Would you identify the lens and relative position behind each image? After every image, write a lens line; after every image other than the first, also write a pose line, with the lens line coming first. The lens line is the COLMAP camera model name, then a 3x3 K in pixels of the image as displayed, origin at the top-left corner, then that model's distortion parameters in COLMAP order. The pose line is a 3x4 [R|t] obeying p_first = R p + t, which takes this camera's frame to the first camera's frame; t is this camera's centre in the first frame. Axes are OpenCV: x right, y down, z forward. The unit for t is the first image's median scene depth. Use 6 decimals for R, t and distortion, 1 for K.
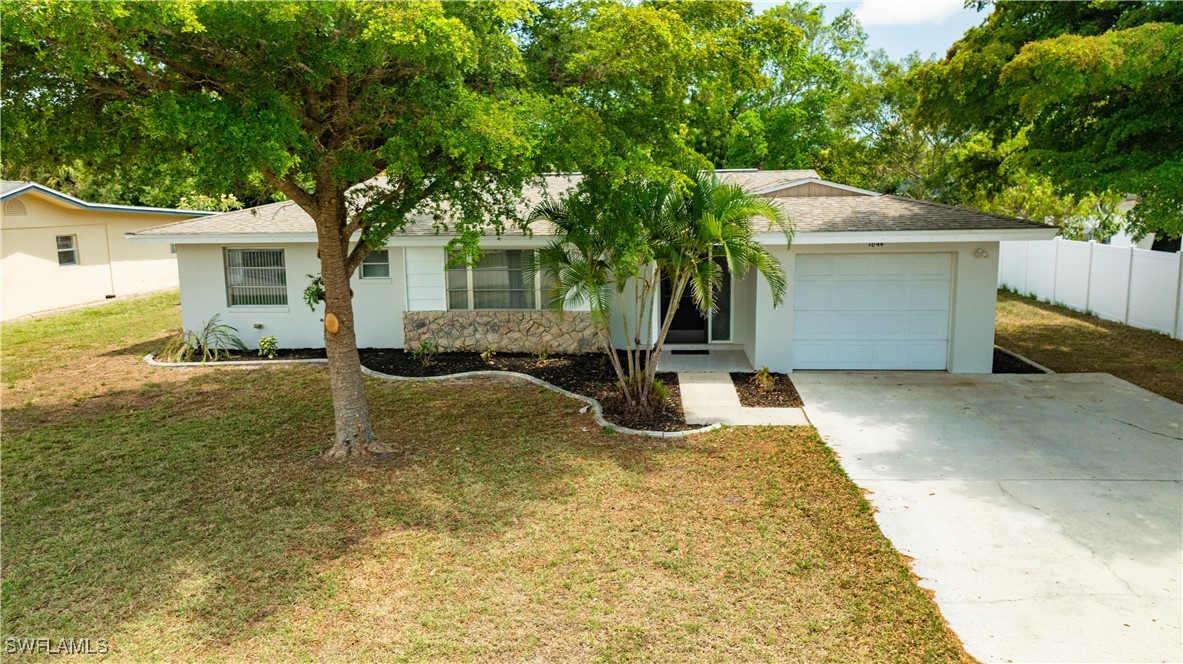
lens RADIAL K [[846.9, 0, 591.5], [0, 846.9, 332.0], [0, 0, 1]] dist [-0.005706, -0.003036]
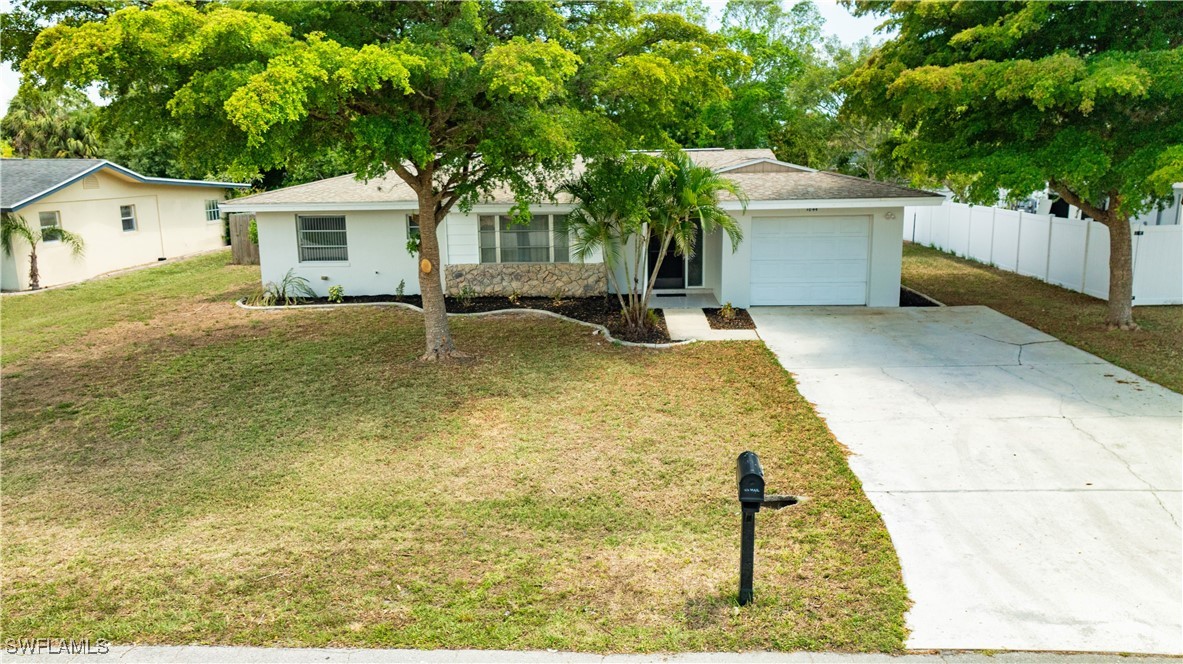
lens RADIAL K [[846.9, 0, 591.5], [0, 846.9, 332.0], [0, 0, 1]] dist [-0.005706, -0.003036]
pose [[0.999406, -0.009434, 0.033135, -0.060589], [0.008183, 0.999256, 0.037682, 0.039617], [-0.033466, -0.037388, 0.998740, -0.356297]]
